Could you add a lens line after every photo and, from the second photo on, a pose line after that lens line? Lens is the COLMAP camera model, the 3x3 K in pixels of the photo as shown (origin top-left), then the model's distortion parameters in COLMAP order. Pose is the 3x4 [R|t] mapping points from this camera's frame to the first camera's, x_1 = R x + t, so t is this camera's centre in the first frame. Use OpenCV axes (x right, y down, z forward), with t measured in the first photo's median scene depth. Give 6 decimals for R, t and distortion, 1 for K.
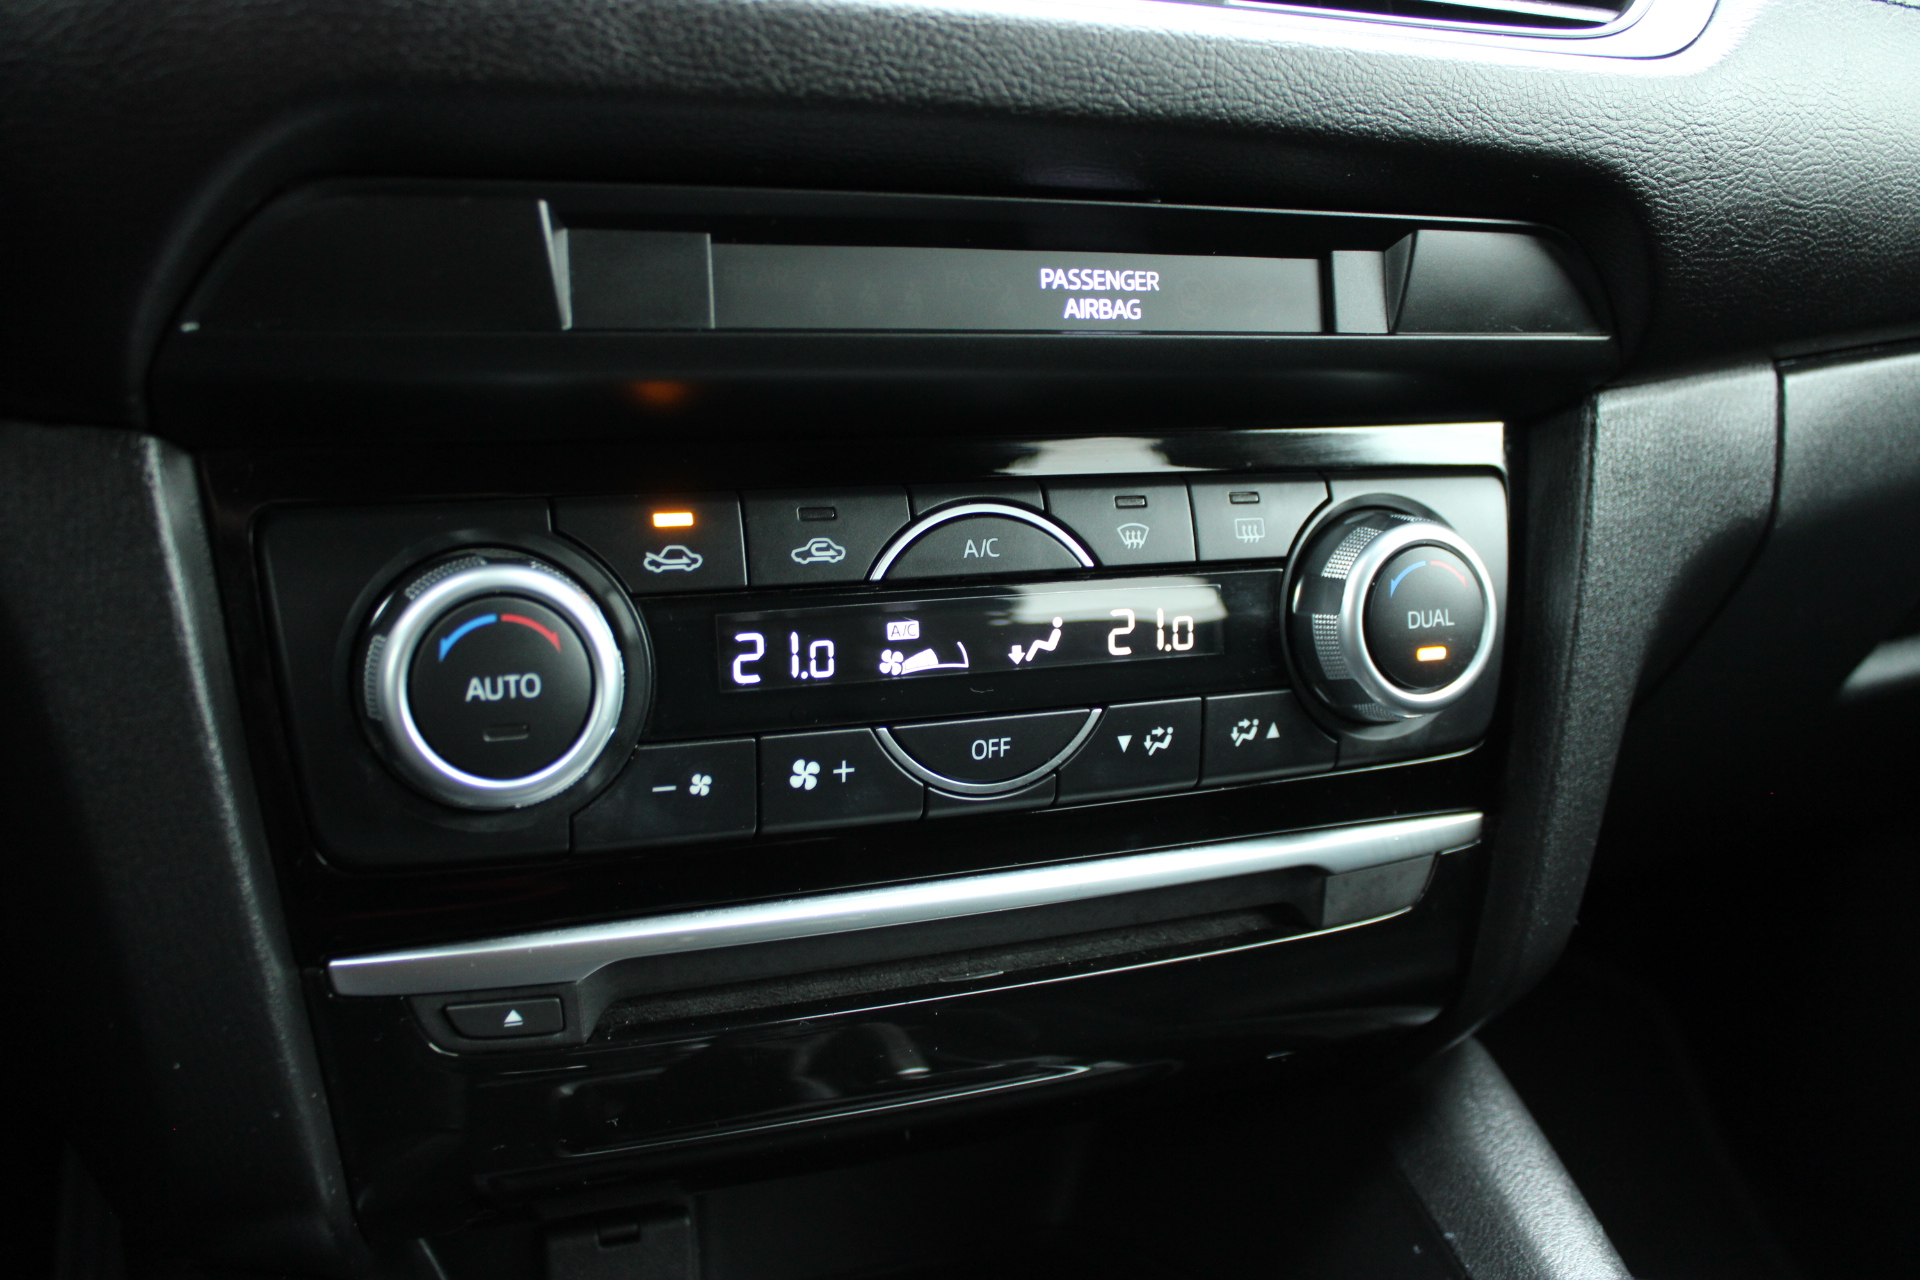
lens RADIAL K [[1800.1, 0, 962.9], [0, 1800.1, 647.7], [0, 0, 1]] dist [-0.098081, 0.000000]
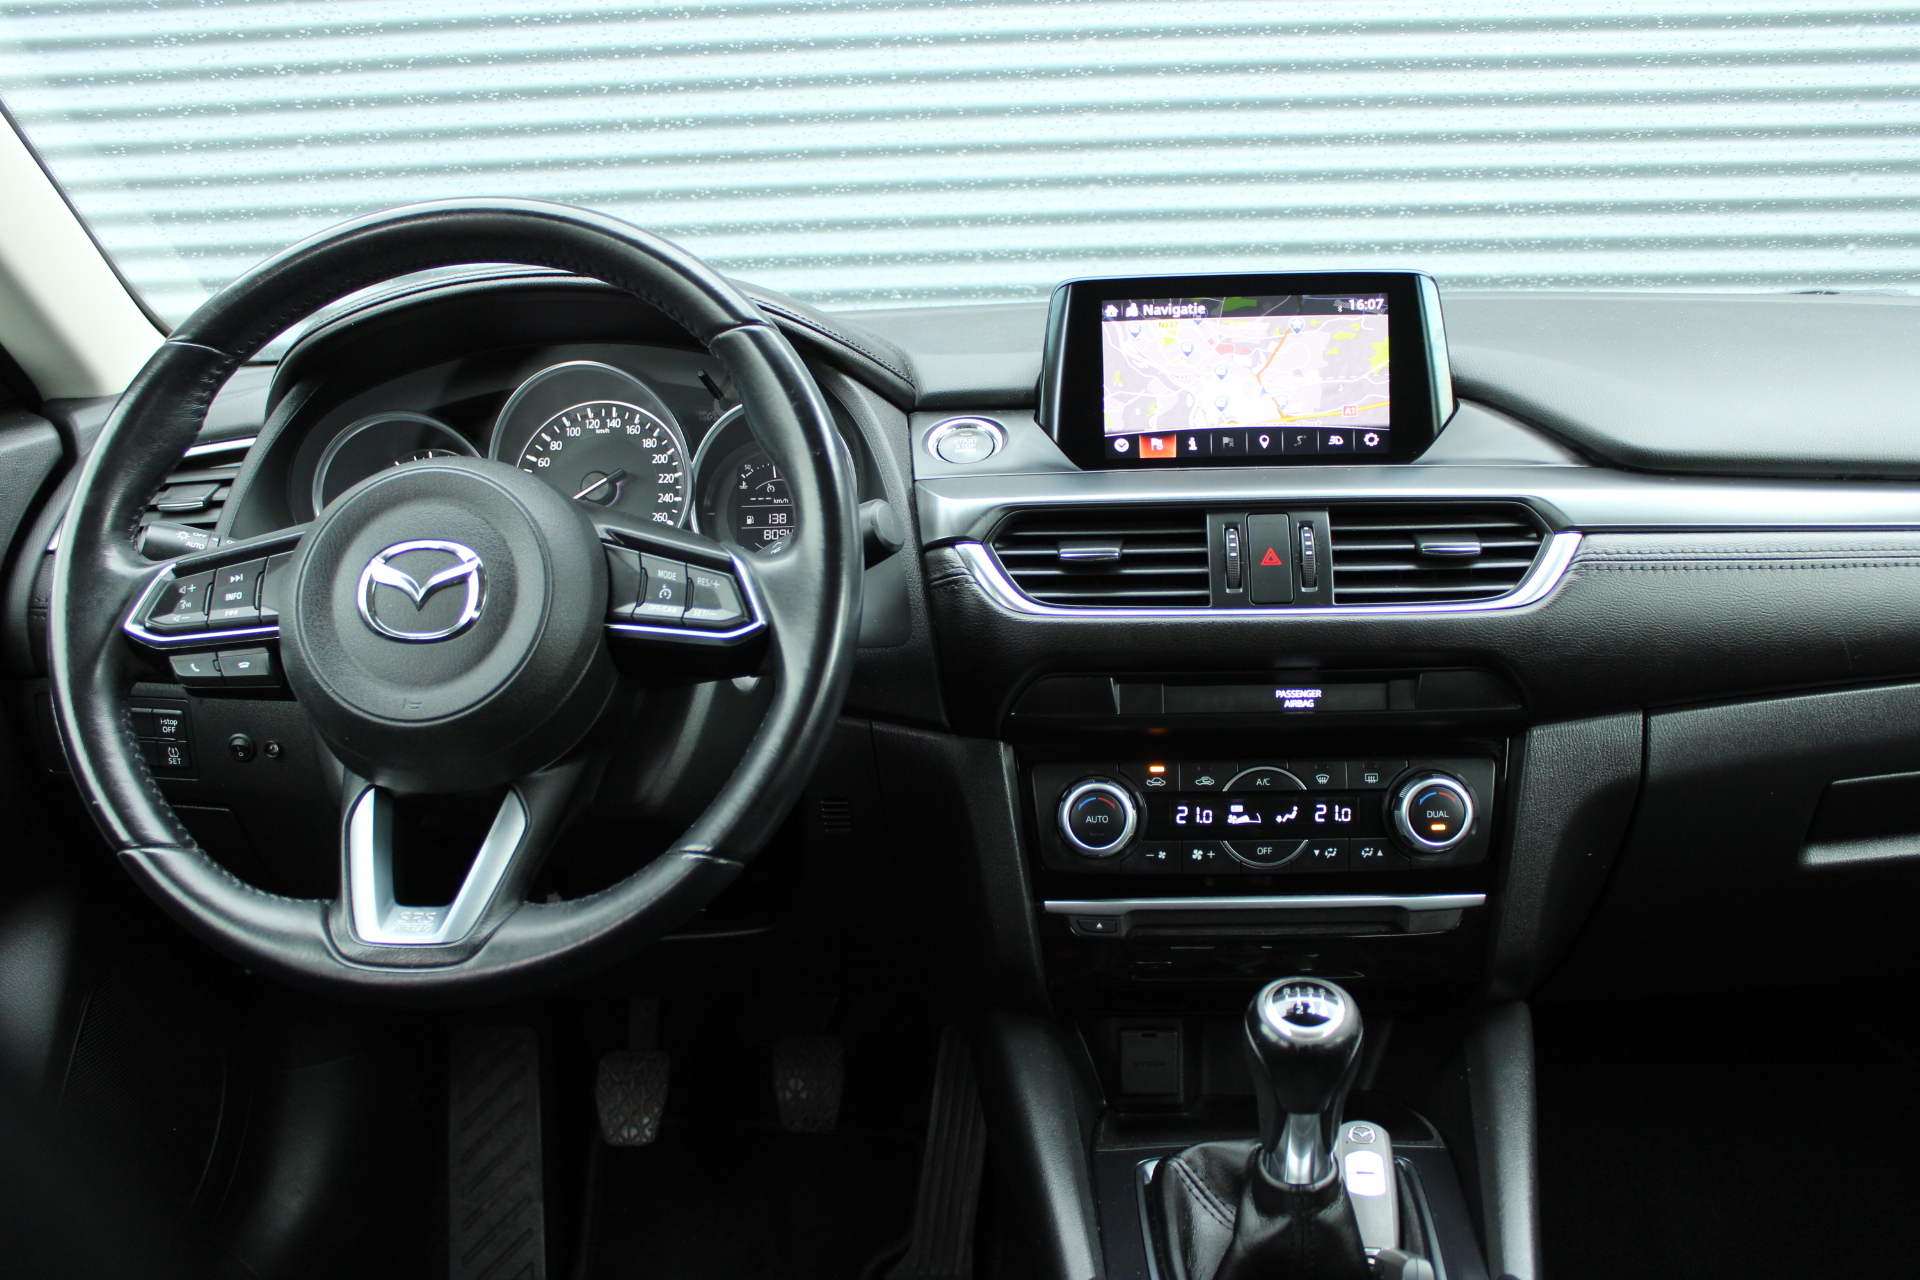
lens RADIAL K [[1800.1, 0, 961.5], [0, 1800.1, 637.7], [0, 0, 1]] dist [-0.098081, 0.000000]
pose [[0.902410, 0.011915, -0.430714, 0.844587], [-0.054523, 0.994740, -0.086717, -0.008867], [0.427415, 0.101739, 0.898313, -1.906225]]
